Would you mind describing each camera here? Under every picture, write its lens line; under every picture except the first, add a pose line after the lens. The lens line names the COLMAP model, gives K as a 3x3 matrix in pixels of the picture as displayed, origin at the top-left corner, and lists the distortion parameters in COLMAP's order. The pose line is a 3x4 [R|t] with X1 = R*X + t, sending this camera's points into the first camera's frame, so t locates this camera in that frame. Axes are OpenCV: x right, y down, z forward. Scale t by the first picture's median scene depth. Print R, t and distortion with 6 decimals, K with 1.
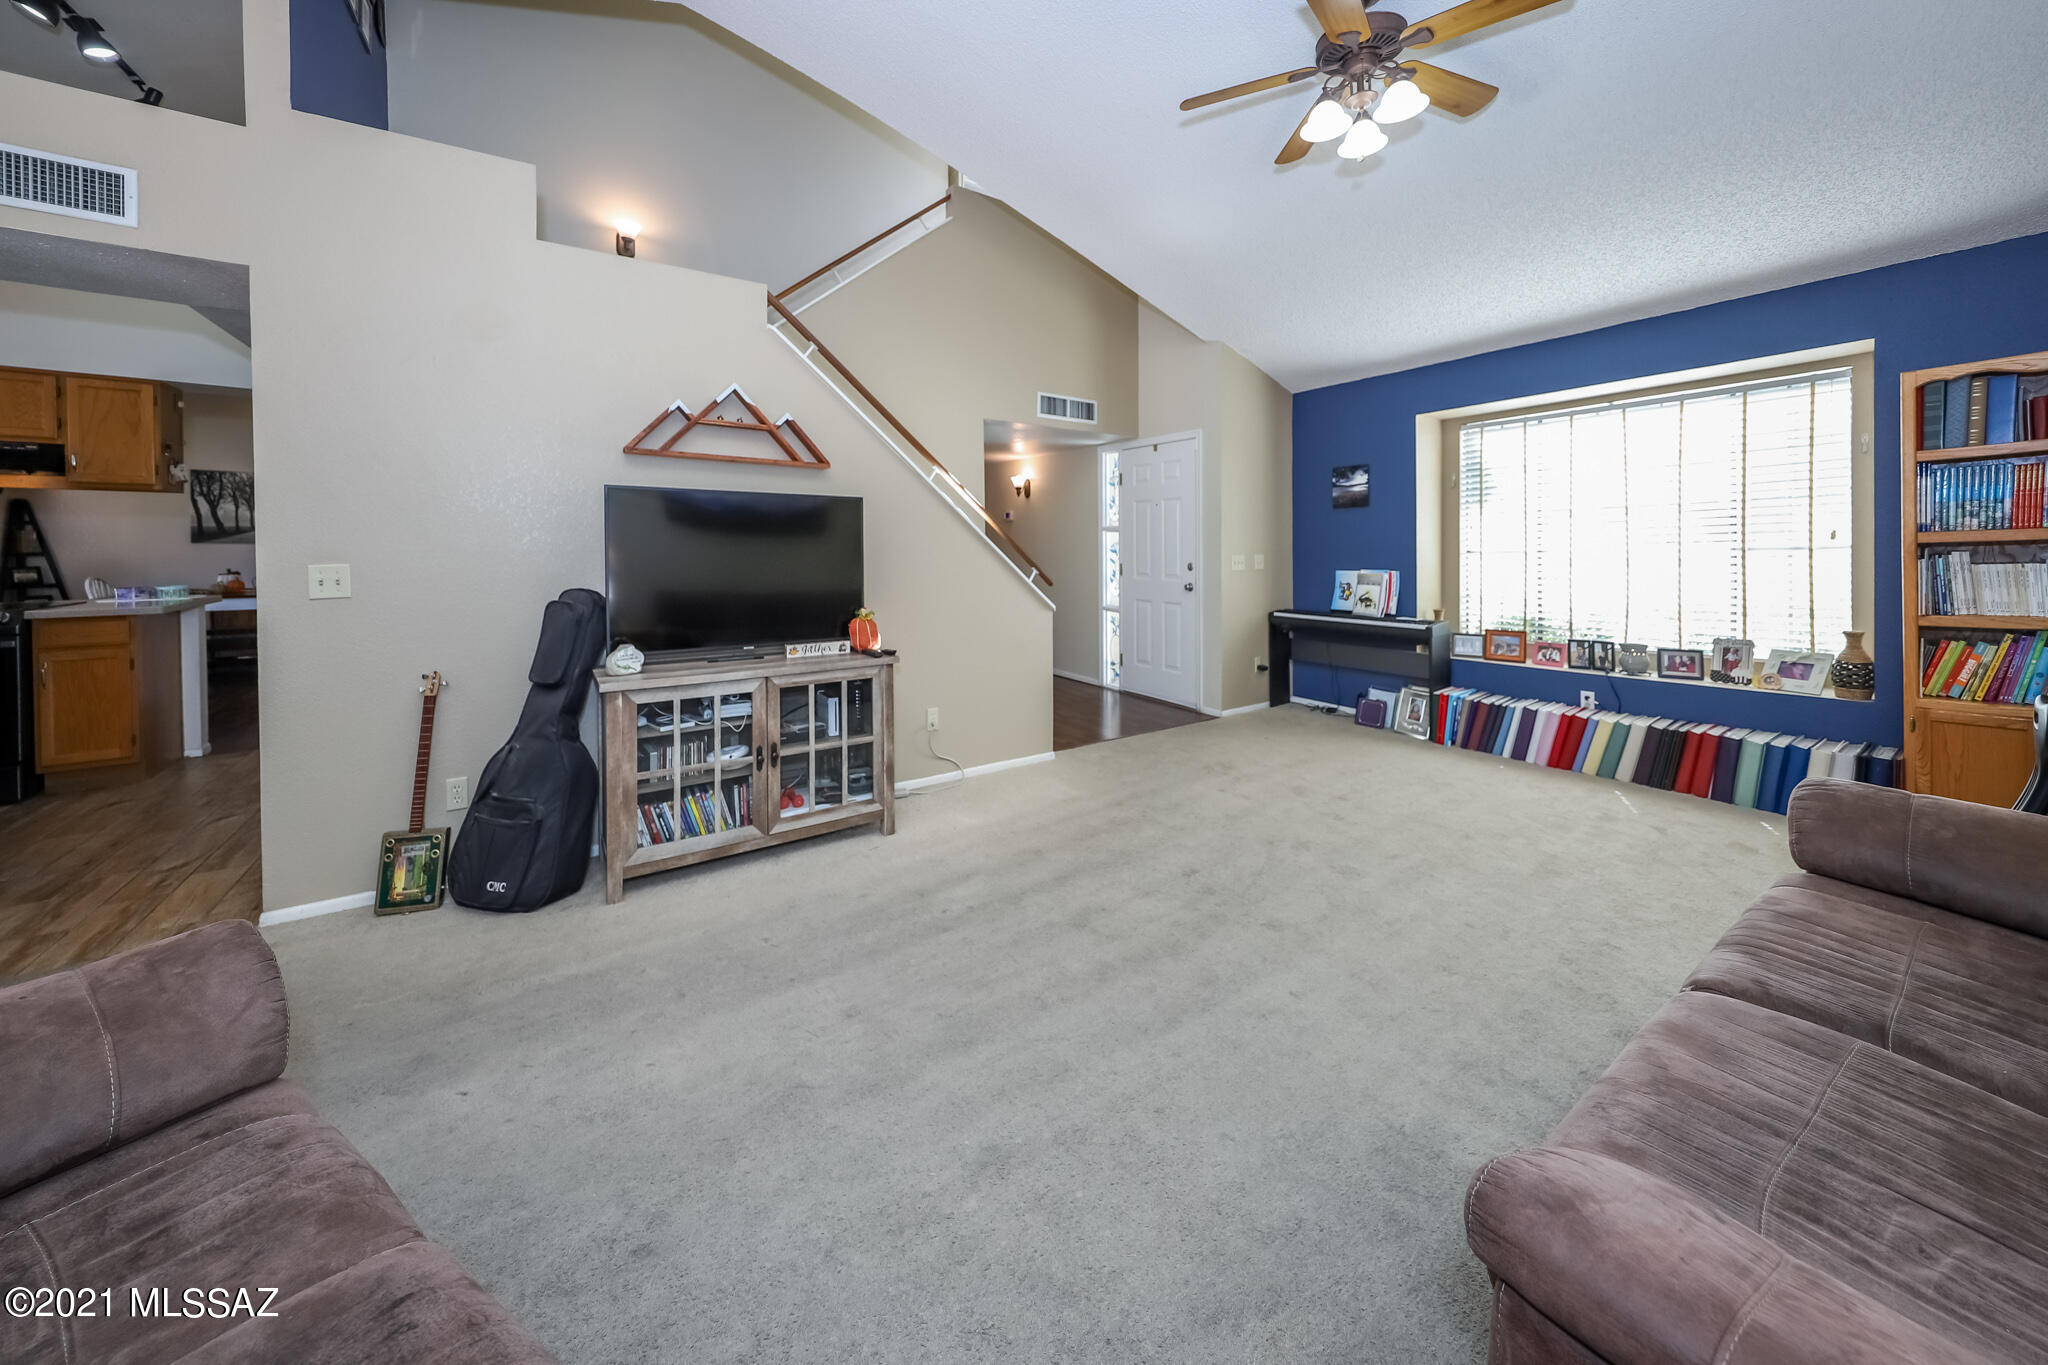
lens RADIAL K [[671.2, 0, 1003.4], [0, 671.2, 551.0], [0, 0, 1]] dist [-0.012671, -0.002659]
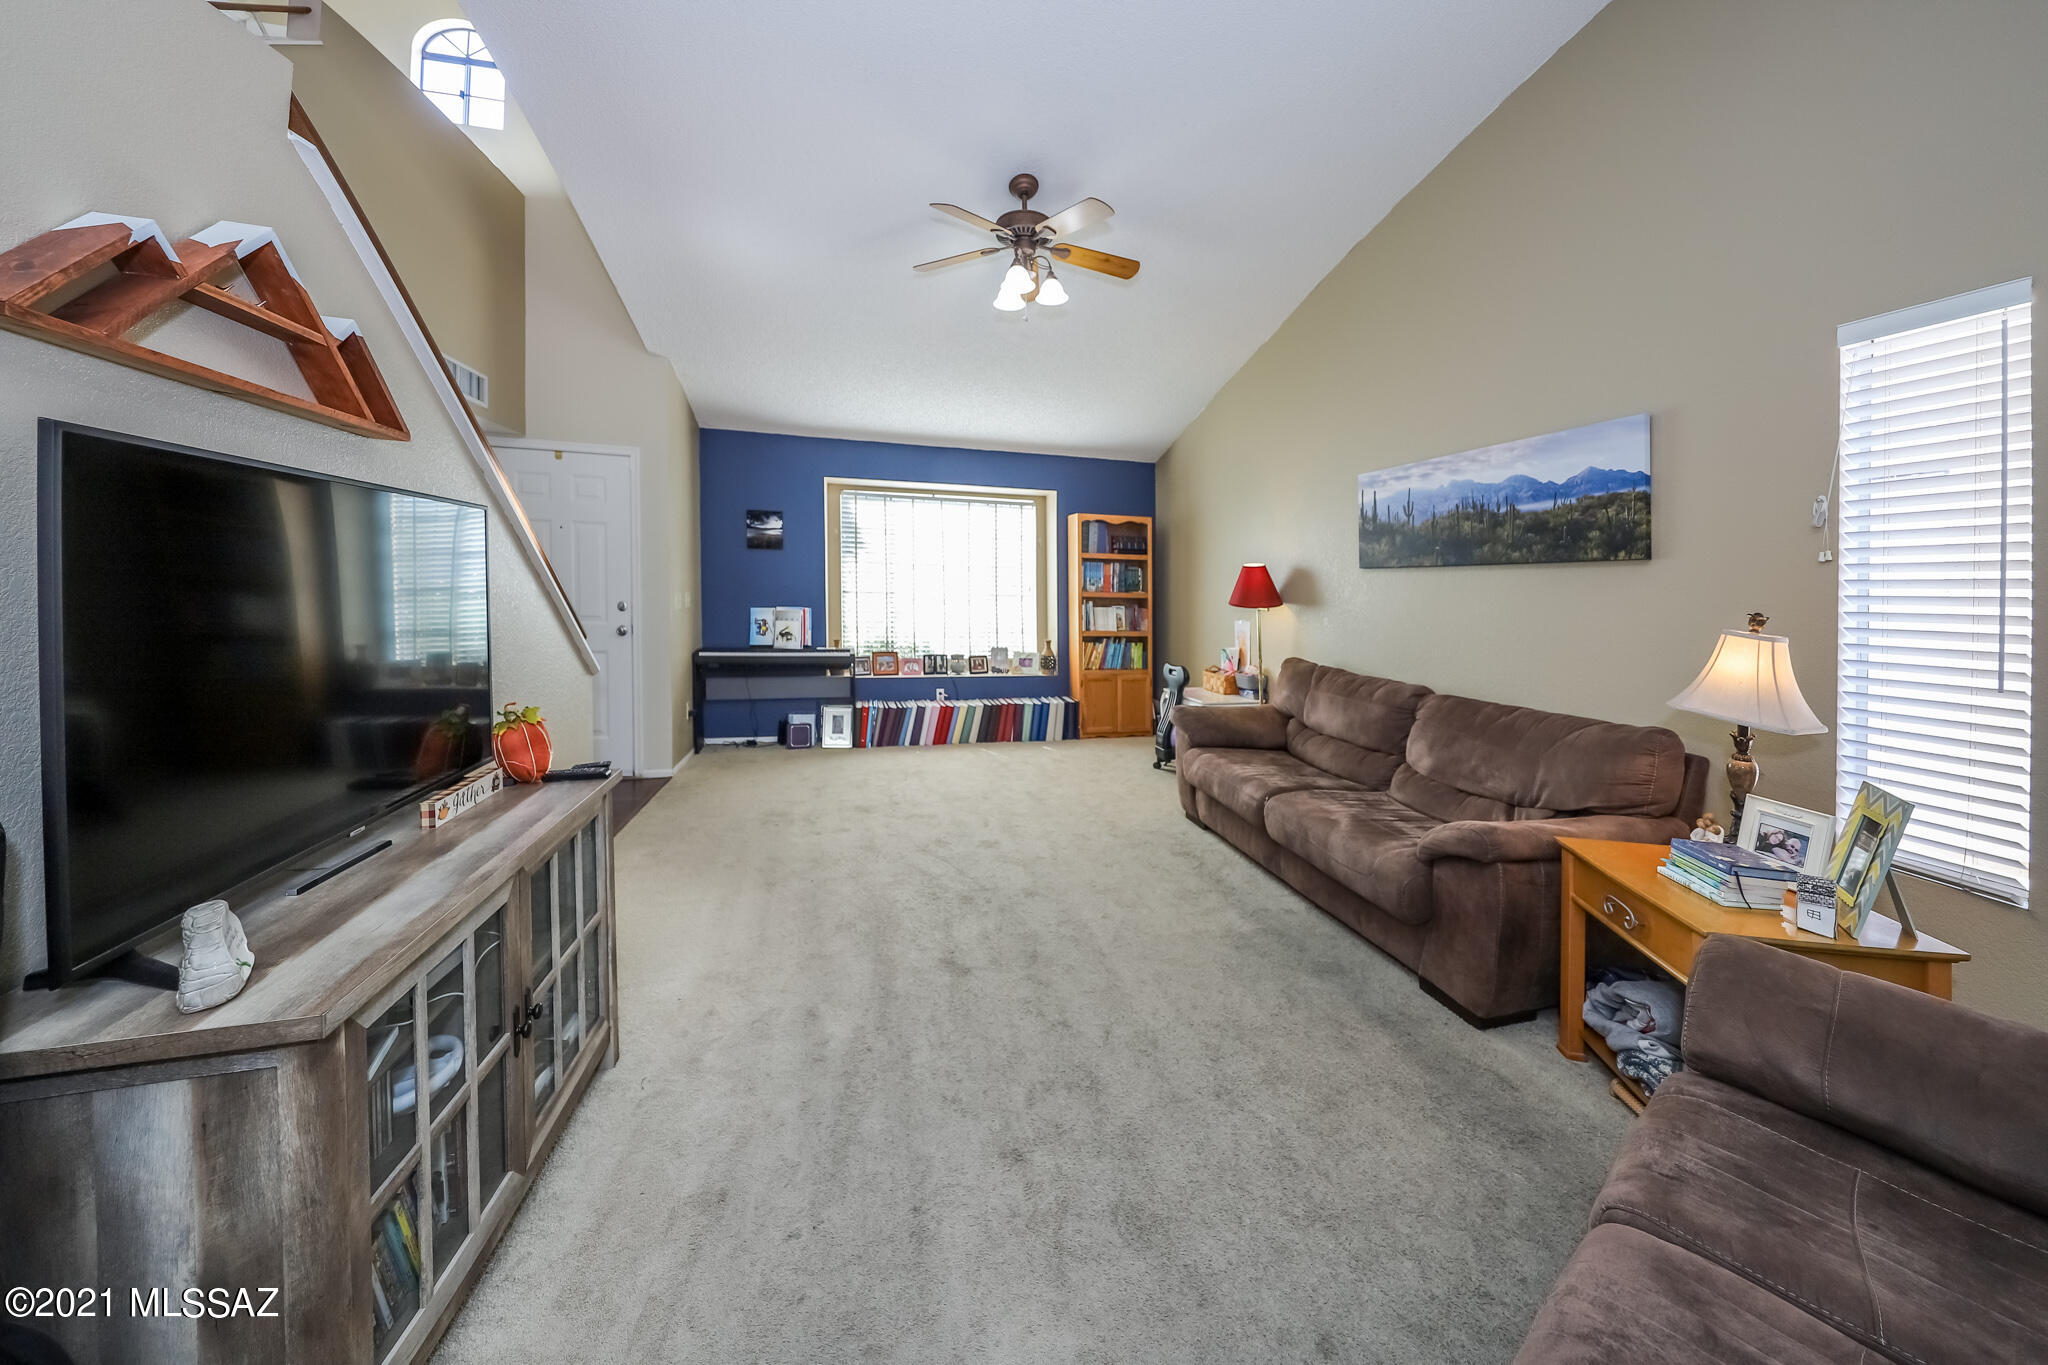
lens RADIAL K [[671.2, 0, 1007.2], [0, 671.2, 597.8], [0, 0, 1]] dist [-0.012671, -0.002659]
pose [[0.370453, -0.006610, 0.928828, -0.441152], [-0.030342, 0.999355, 0.019214, -0.024847], [-0.928356, -0.035301, 0.370013, 0.302172]]
